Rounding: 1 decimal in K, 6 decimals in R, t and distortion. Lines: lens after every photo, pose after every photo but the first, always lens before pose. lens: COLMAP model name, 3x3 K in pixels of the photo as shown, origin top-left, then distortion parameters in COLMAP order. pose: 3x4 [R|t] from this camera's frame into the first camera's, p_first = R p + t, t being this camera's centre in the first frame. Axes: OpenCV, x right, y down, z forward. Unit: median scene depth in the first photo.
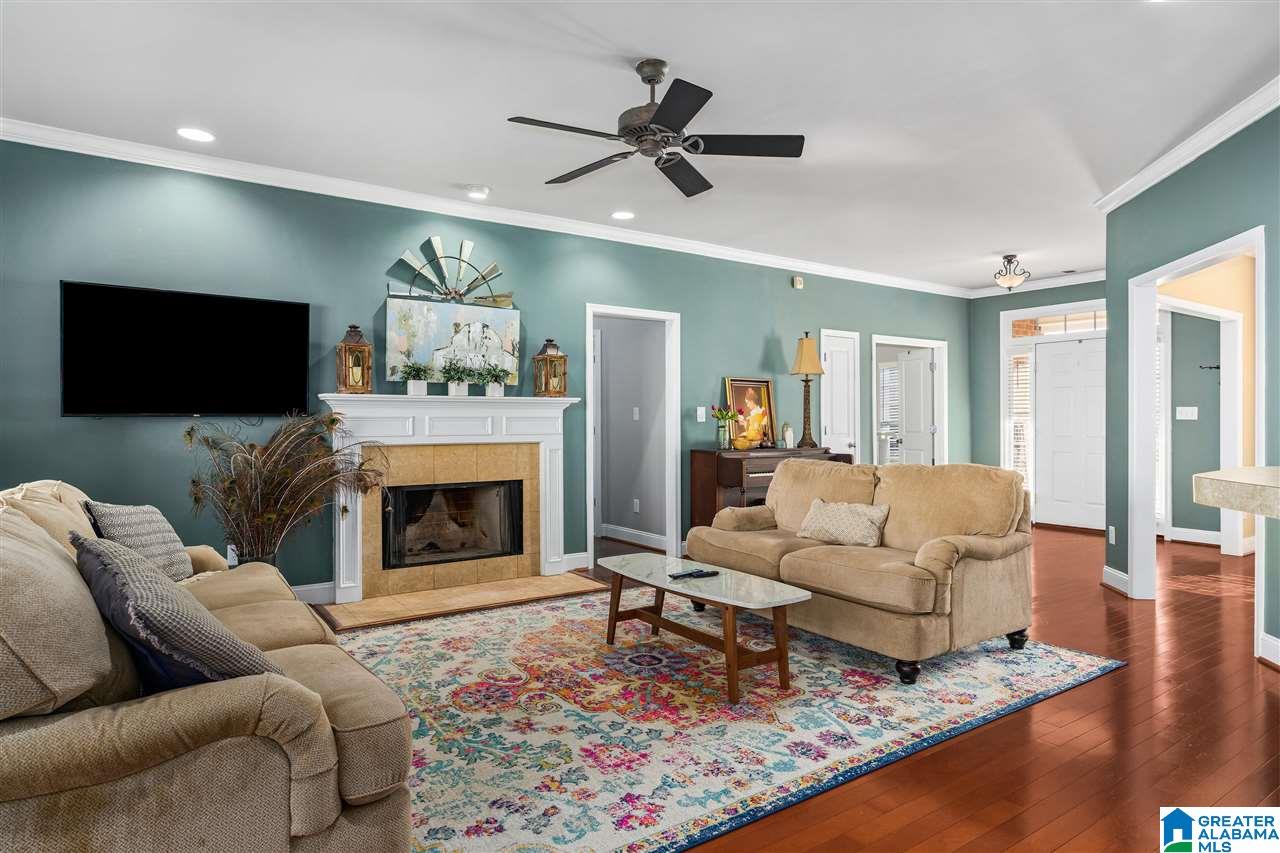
lens RADIAL K [[728.7, 0, 640.0], [0, 728.7, 426.5], [0, 0, 1]] dist [-0.002999, 0.000025]
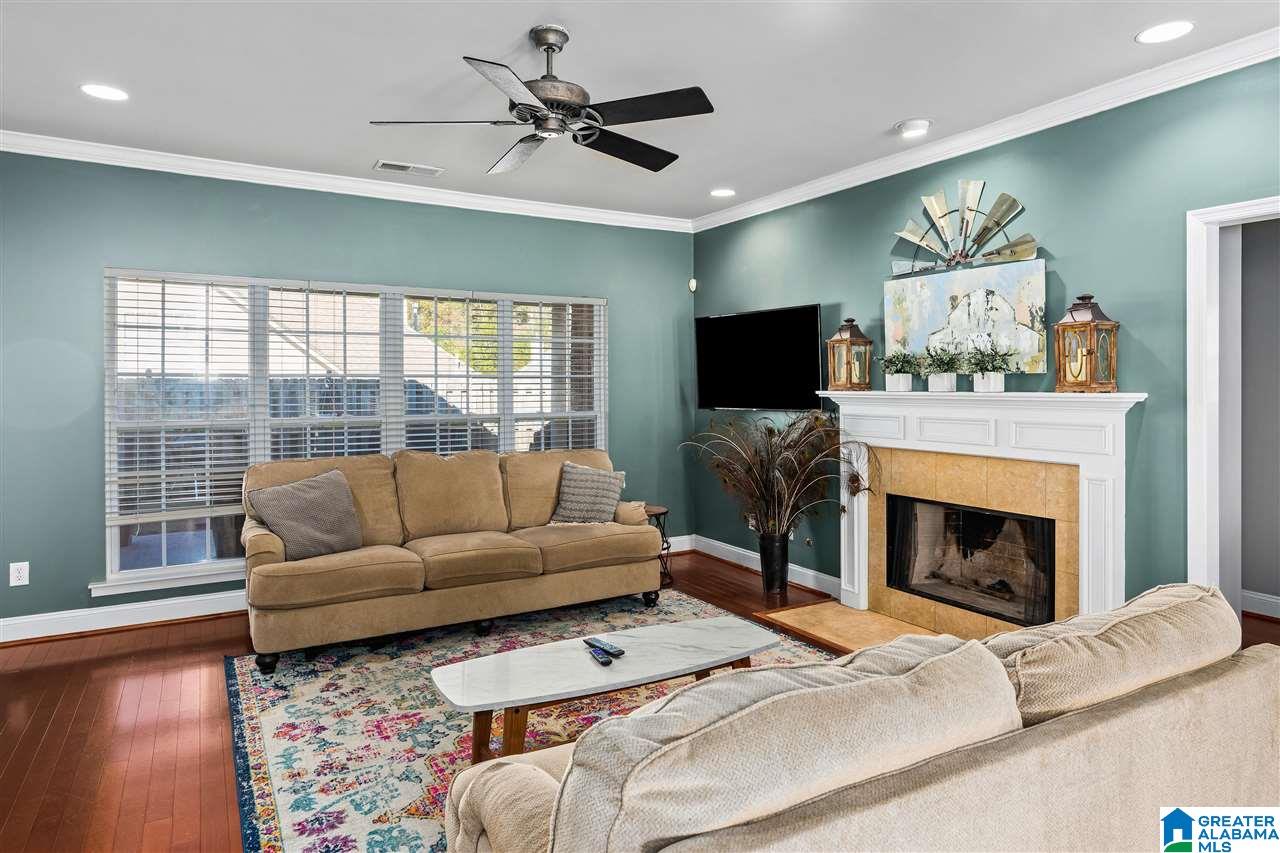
lens RADIAL K [[752.6, 0, 640.3], [0, 752.6, 391.1], [0, 0, 1]] dist [-0.002572, 0.000542]
pose [[-0.072518, 0.012935, -0.997283, 0.589569], [-0.005138, 0.999898, 0.013342, -0.053354], [0.997354, 0.006092, -0.072444, 0.767527]]
